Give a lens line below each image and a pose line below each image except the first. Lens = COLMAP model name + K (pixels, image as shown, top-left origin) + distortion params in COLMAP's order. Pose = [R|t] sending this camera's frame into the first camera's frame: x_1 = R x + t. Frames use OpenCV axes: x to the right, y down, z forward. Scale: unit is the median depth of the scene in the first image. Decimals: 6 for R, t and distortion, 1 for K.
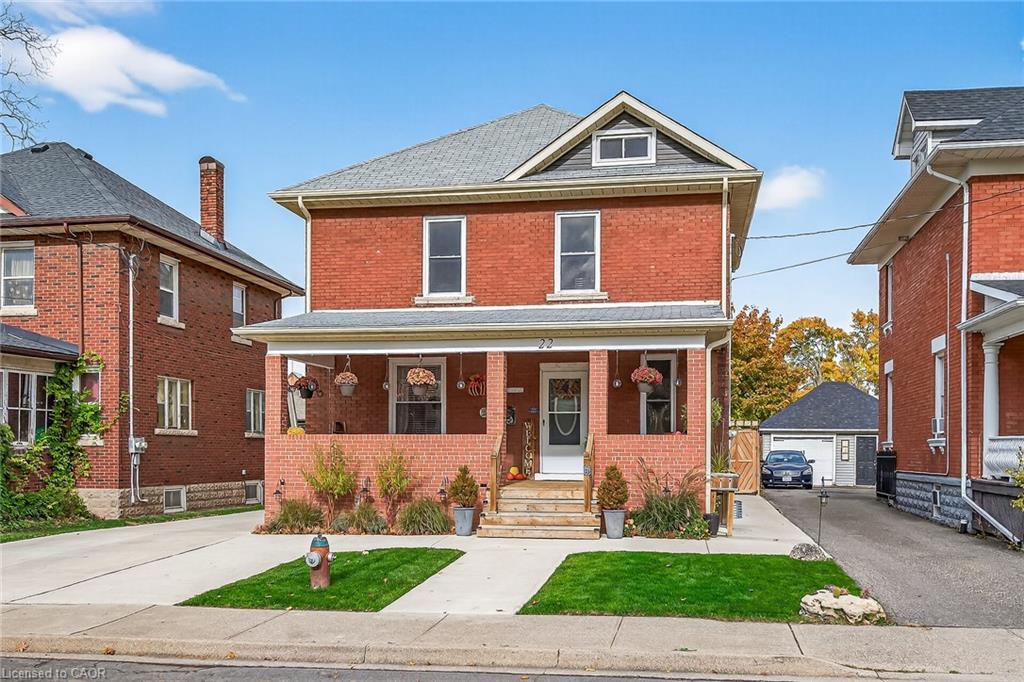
lens RADIAL K [[974.7, 0, 511.3], [0, 974.7, 369.0], [0, 0, 1]] dist [0.000504, -0.003453]
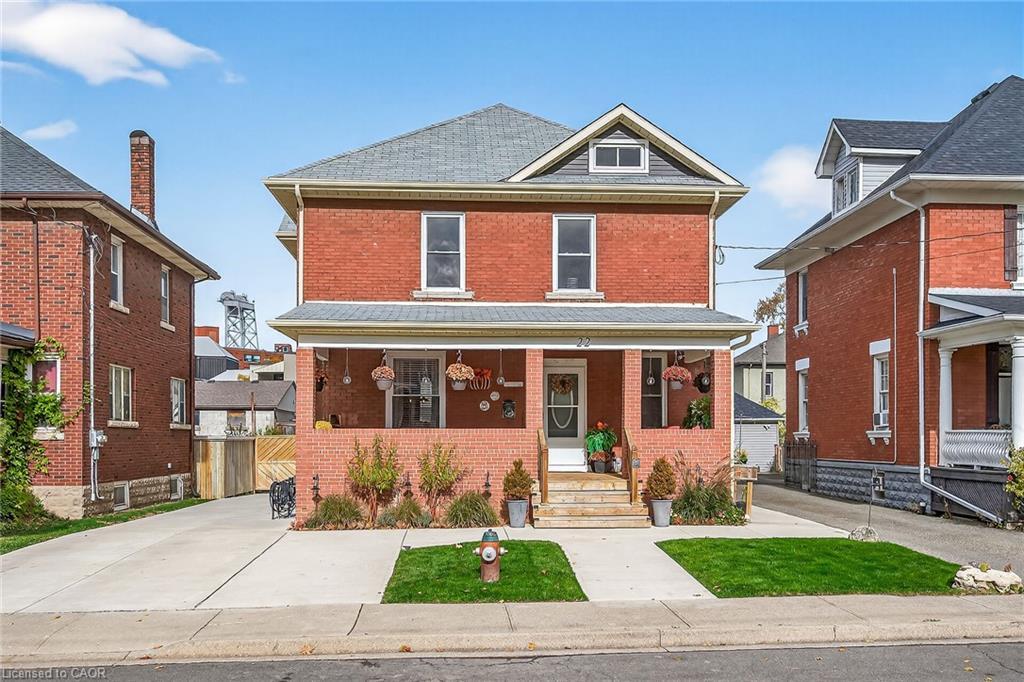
lens RADIAL K [[990.3, 0, 512.0], [0, 990.3, 341.0], [0, 0, 1]] dist [0.008488, -0.016421]
pose [[0.972285, 0.019055, 0.233021, -0.243623], [-0.016278, 0.999772, -0.013835, -0.009657], [-0.233232, 0.009659, 0.972373, -0.019048]]
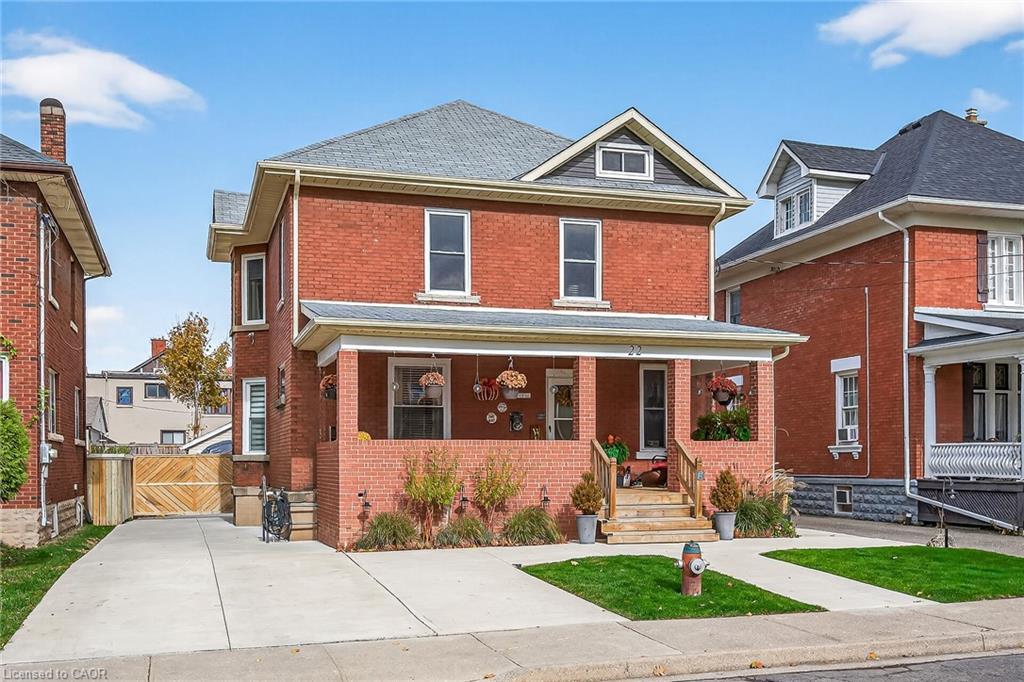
lens RADIAL K [[1024.3, 0, 485.7], [0, 1024.3, 363.4], [0, 0, 1]] dist [0.001821, 0.005486]
pose [[0.893992, 0.036681, 0.446578, -0.486938], [-0.031303, 0.999321, -0.019417, 0.010689], [-0.446987, 0.003379, 0.894534, 0.099380]]
